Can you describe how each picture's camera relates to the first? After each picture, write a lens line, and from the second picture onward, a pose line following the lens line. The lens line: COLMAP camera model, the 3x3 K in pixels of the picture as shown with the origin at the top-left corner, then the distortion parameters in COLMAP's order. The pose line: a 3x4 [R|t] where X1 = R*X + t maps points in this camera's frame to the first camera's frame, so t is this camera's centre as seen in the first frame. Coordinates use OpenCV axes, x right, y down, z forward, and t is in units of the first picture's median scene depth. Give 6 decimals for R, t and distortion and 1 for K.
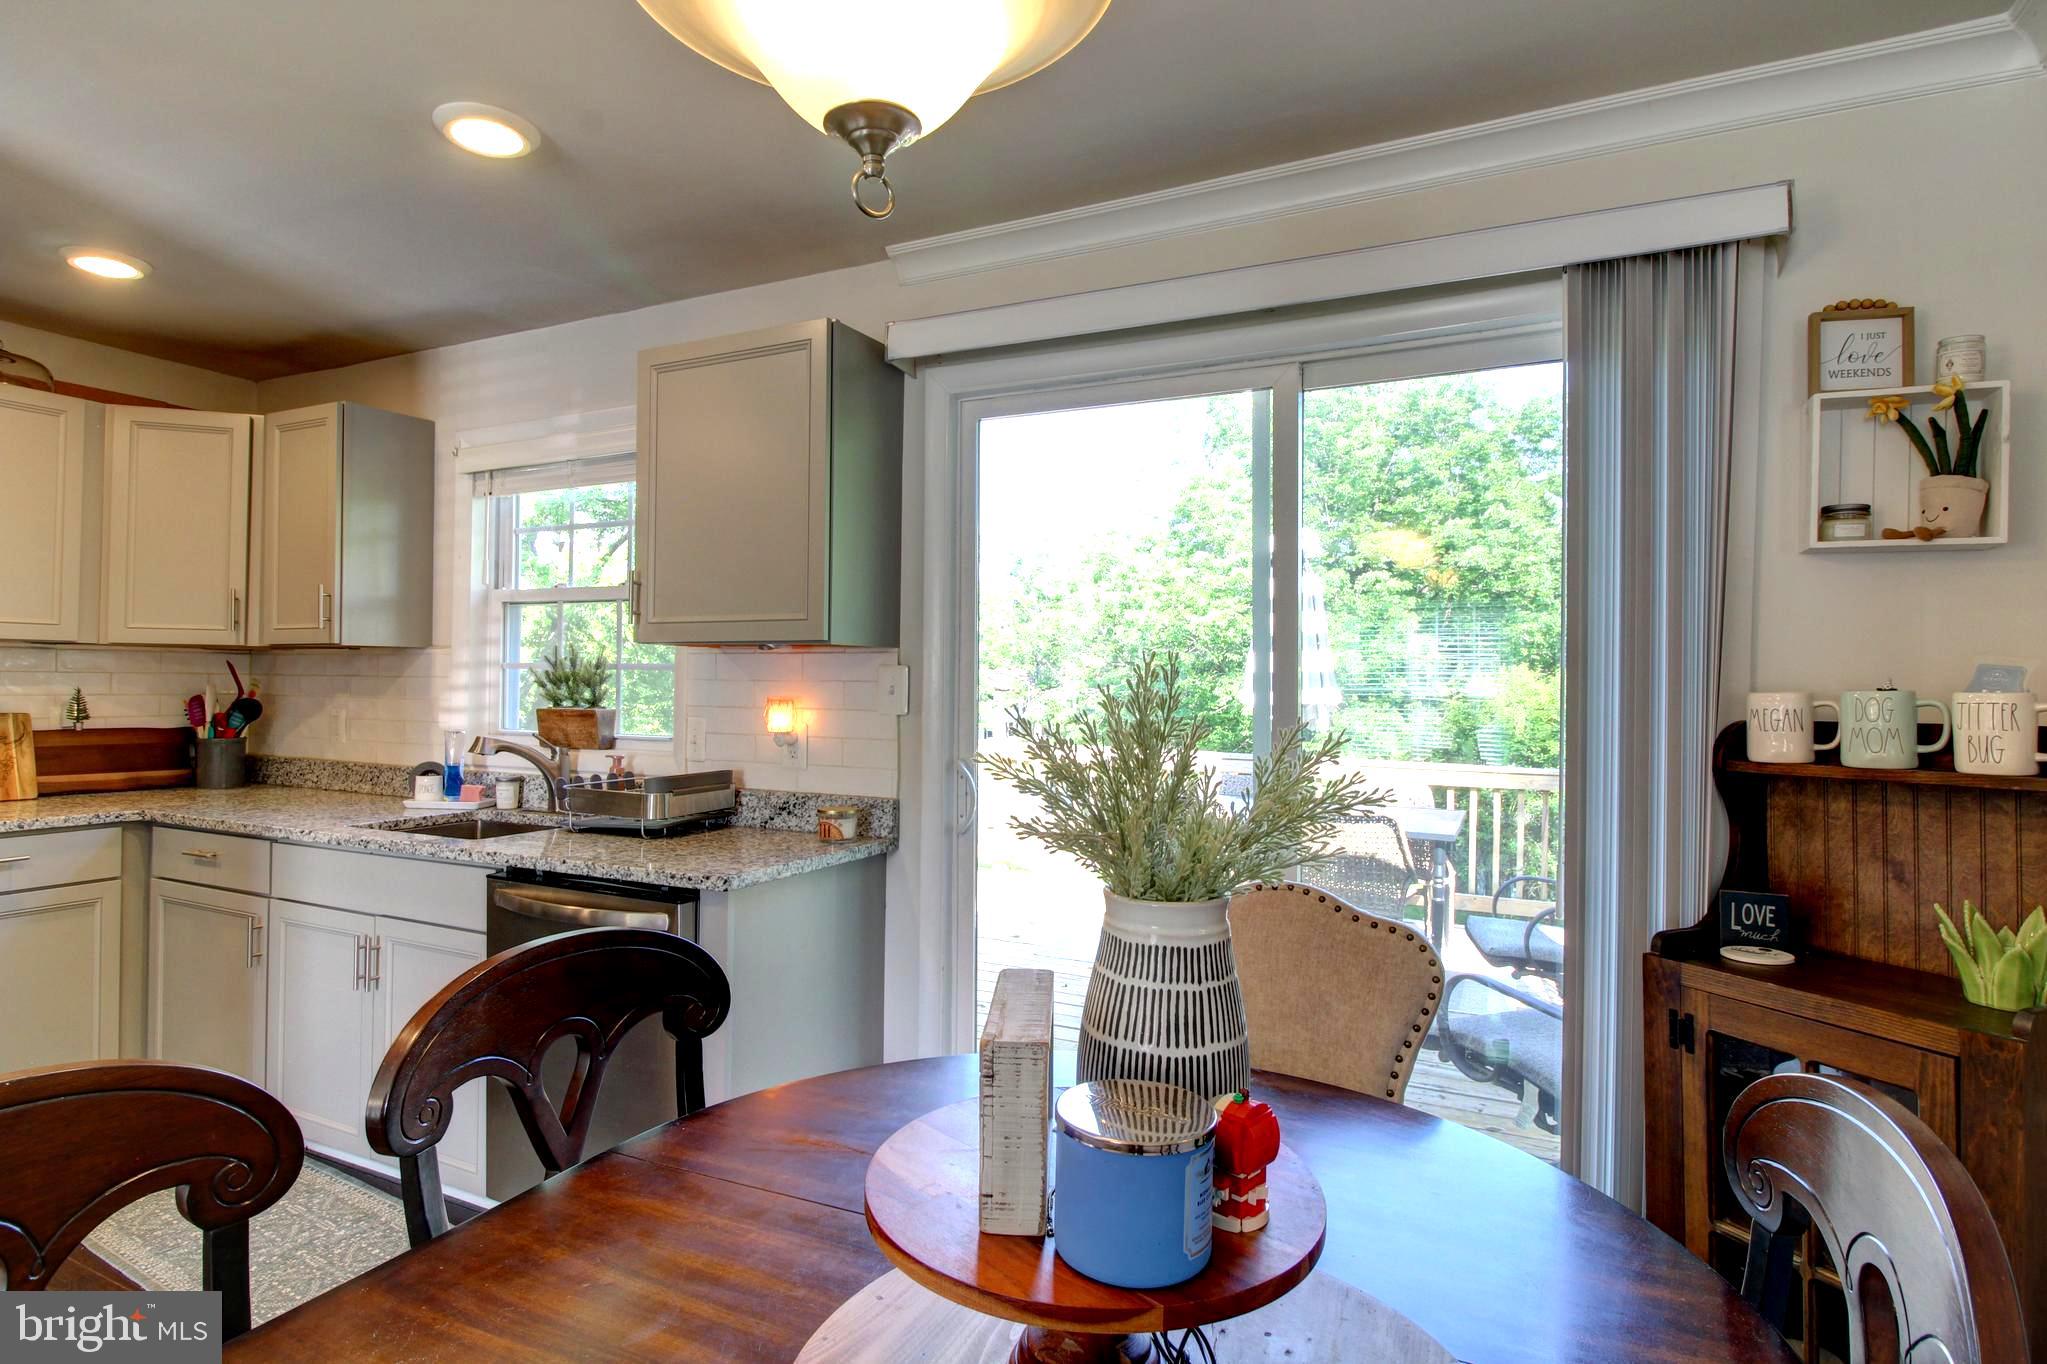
lens RADIAL K [[1063.3, 0, 1024.4], [0, 1063.3, 664.4], [0, 0, 1]] dist [0.001632, -0.011863]
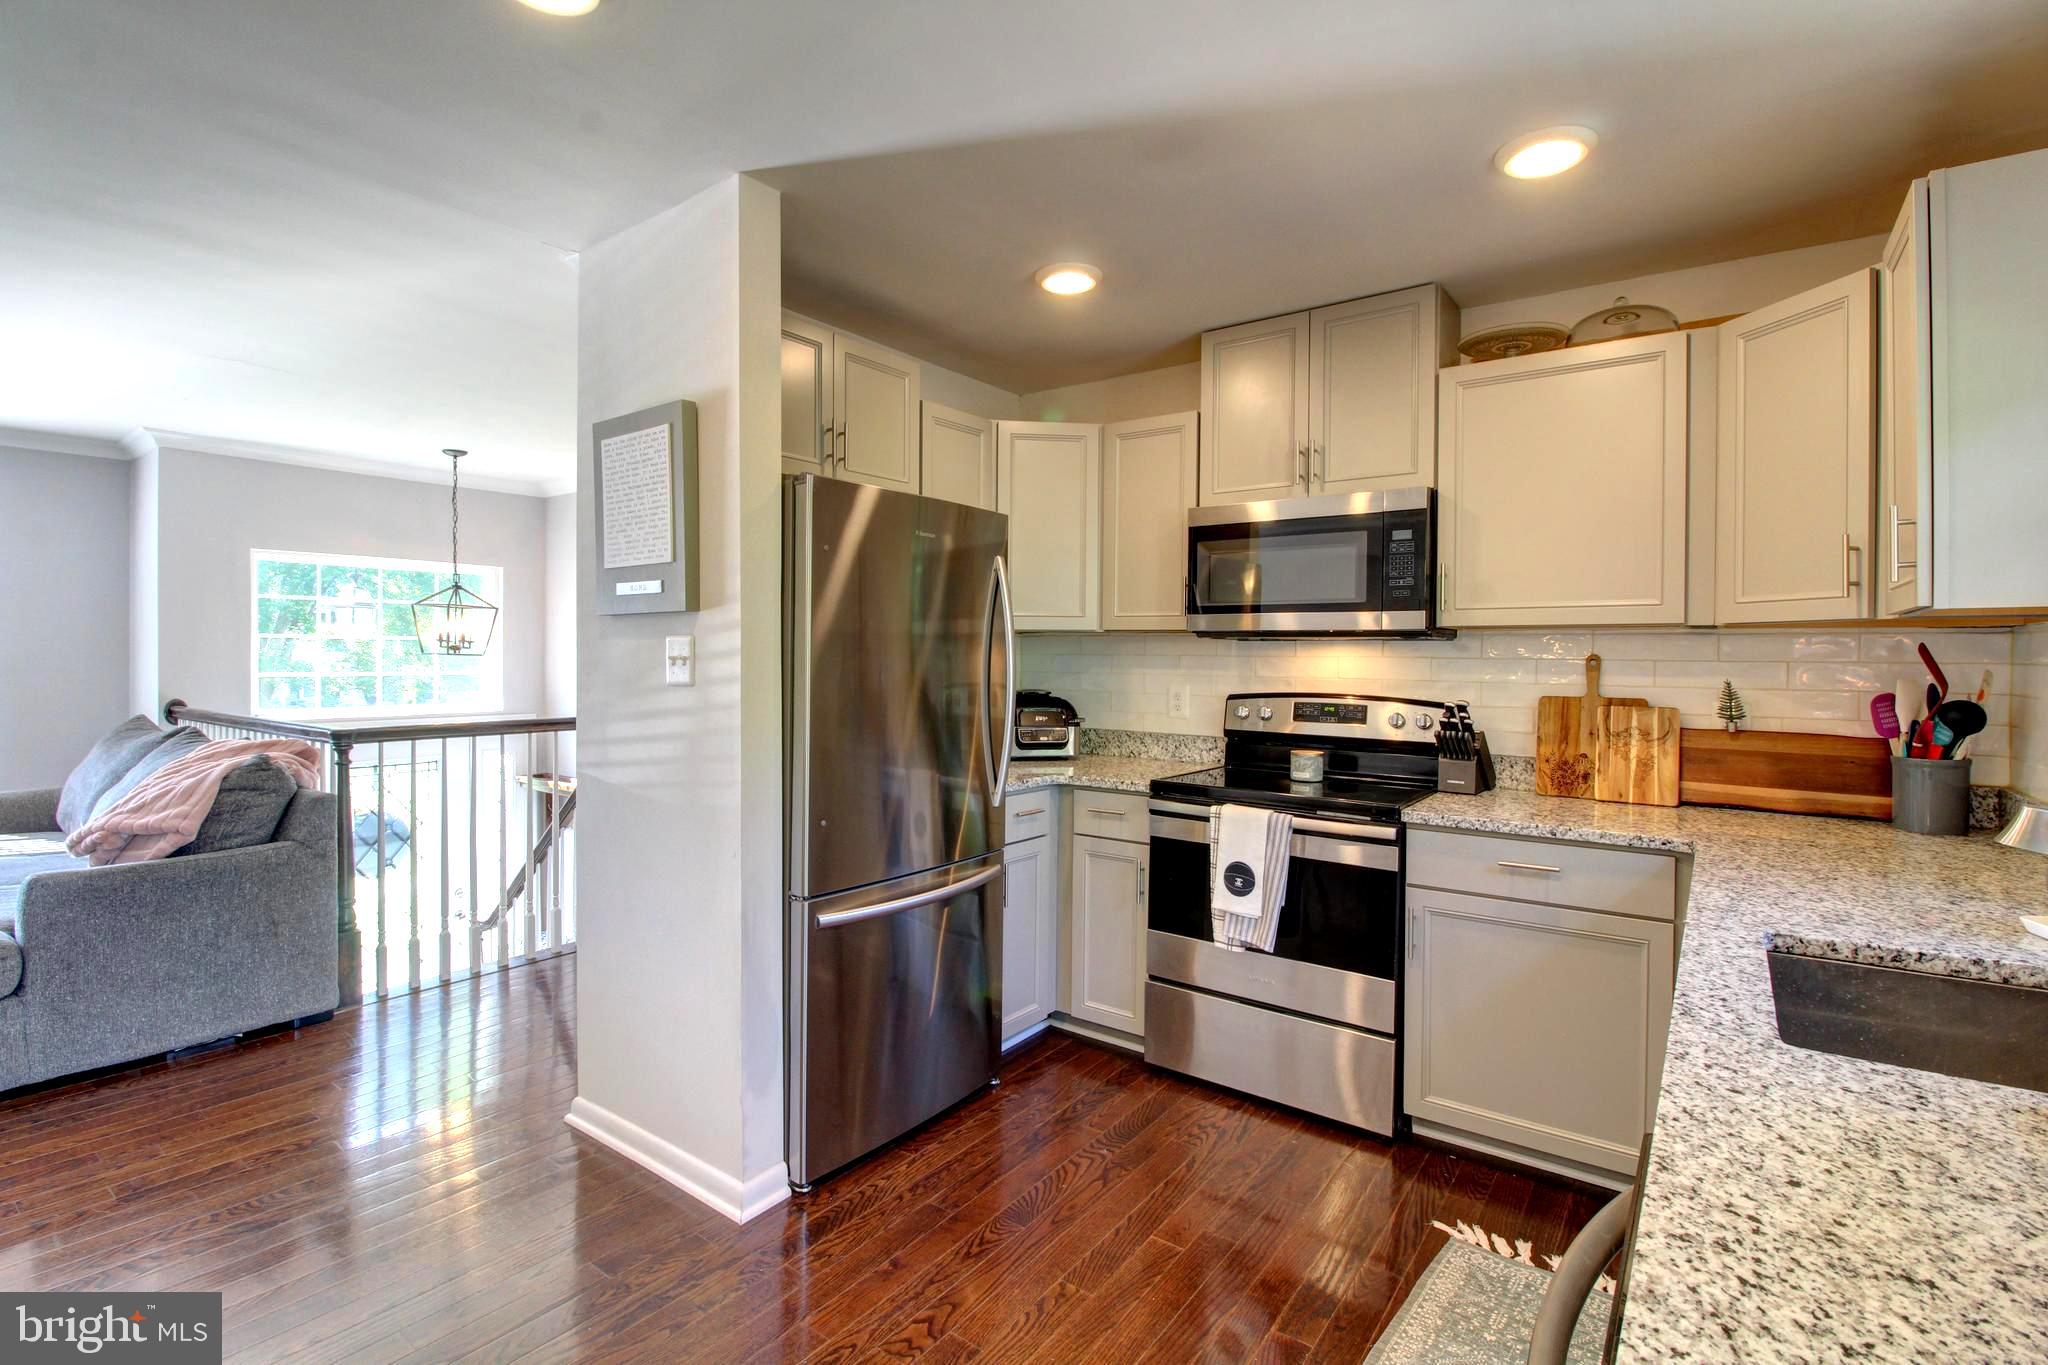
lens RADIAL K [[946.6, 0, 1017.9], [0, 946.6, 664.2], [0, 0, 1]] dist [0.002323, -0.014334]
pose [[-0.184664, -0.003815, -0.982794, -0.076887], [0.006823, 0.999963, -0.005164, 0.010942], [0.982778, -0.007659, -0.184632, 0.665571]]
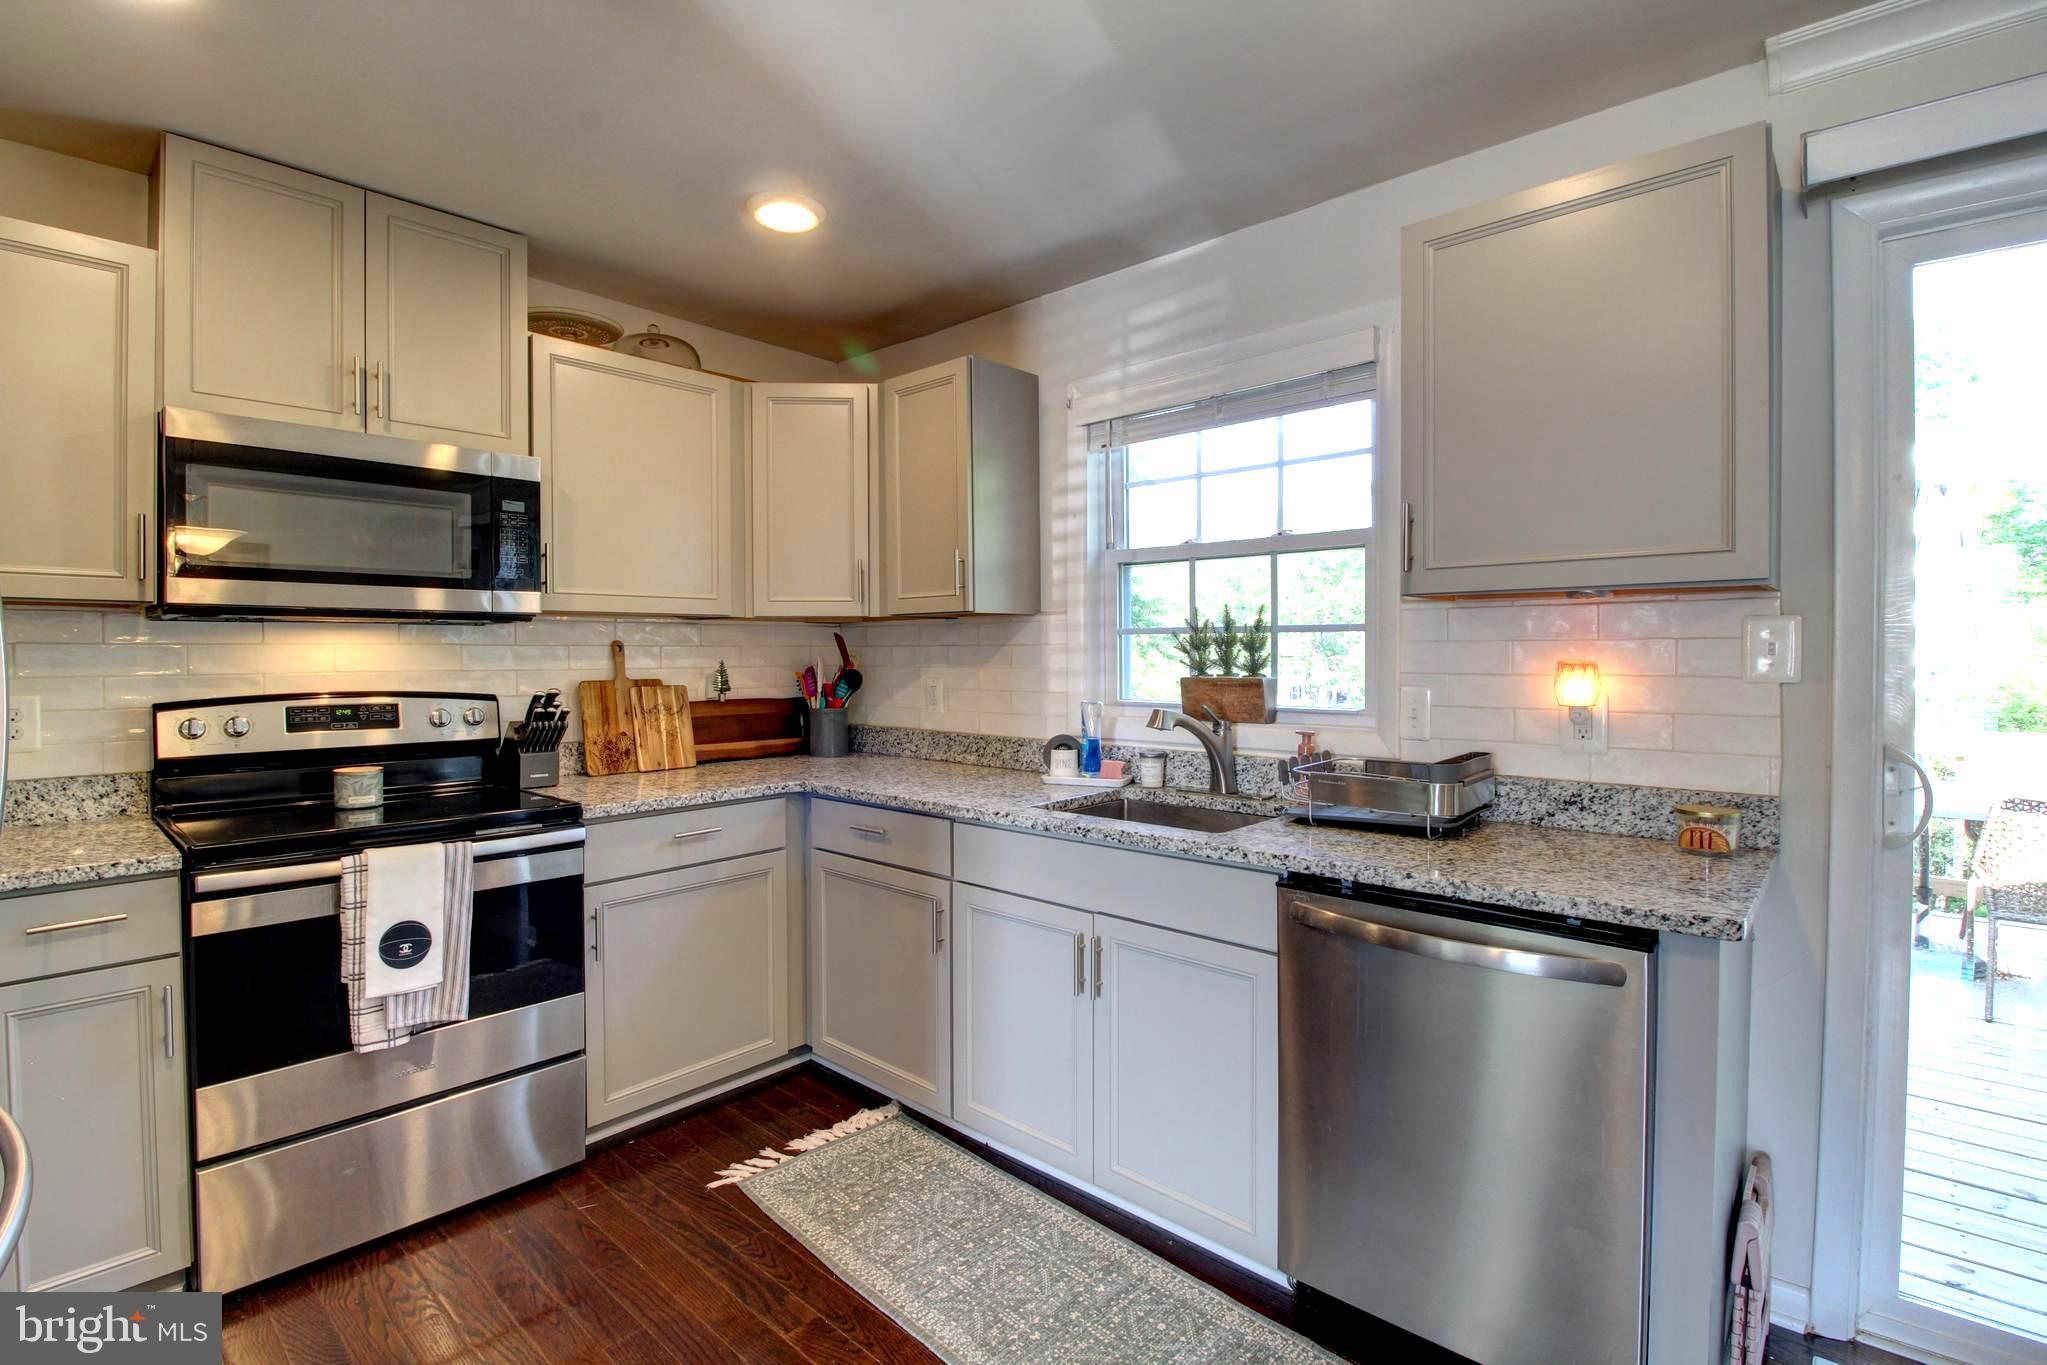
lens RADIAL K [[946.1, 0, 1017.4], [0, 946.1, 664.2], [0, 0, 1]] dist [0.002323, -0.014334]
pose [[0.959597, -0.010683, -0.281175, -0.395119], [0.019303, 0.999424, 0.027906, 0.005646], [0.280715, -0.032206, 0.959251, 0.205421]]
